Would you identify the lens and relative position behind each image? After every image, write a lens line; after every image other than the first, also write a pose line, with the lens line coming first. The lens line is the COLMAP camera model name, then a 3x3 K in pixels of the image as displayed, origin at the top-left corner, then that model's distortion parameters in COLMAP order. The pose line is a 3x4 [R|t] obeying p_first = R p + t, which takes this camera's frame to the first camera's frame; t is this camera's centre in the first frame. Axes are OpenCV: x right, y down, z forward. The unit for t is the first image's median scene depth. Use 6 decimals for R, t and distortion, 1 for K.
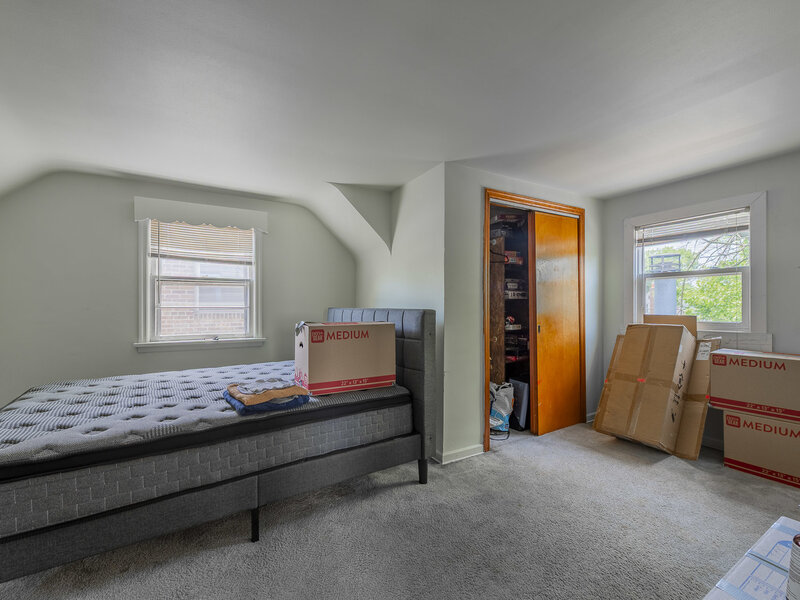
lens RADIAL K [[348.4, 0, 399.0], [0, 348.4, 306.7], [0, 0, 1]] dist [-0.002829, -0.000364]
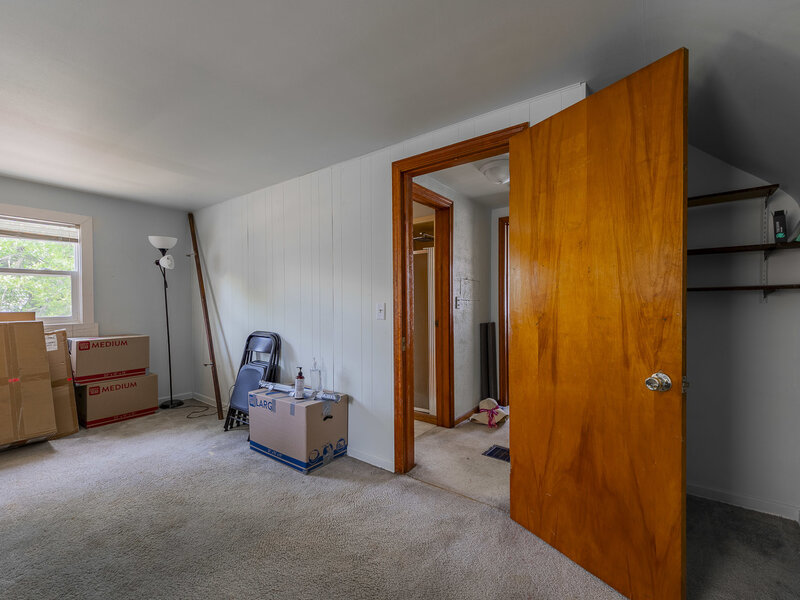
lens RADIAL K [[348.4, 0, 398.8], [0, 348.4, 301.1], [0, 0, 1]] dist [-0.002829, -0.000364]
pose [[-0.395916, -0.002907, 0.918282, -0.669580], [-0.002814, 0.999994, 0.001953, -0.014332], [-0.918282, -0.001811, -0.395922, 0.447960]]
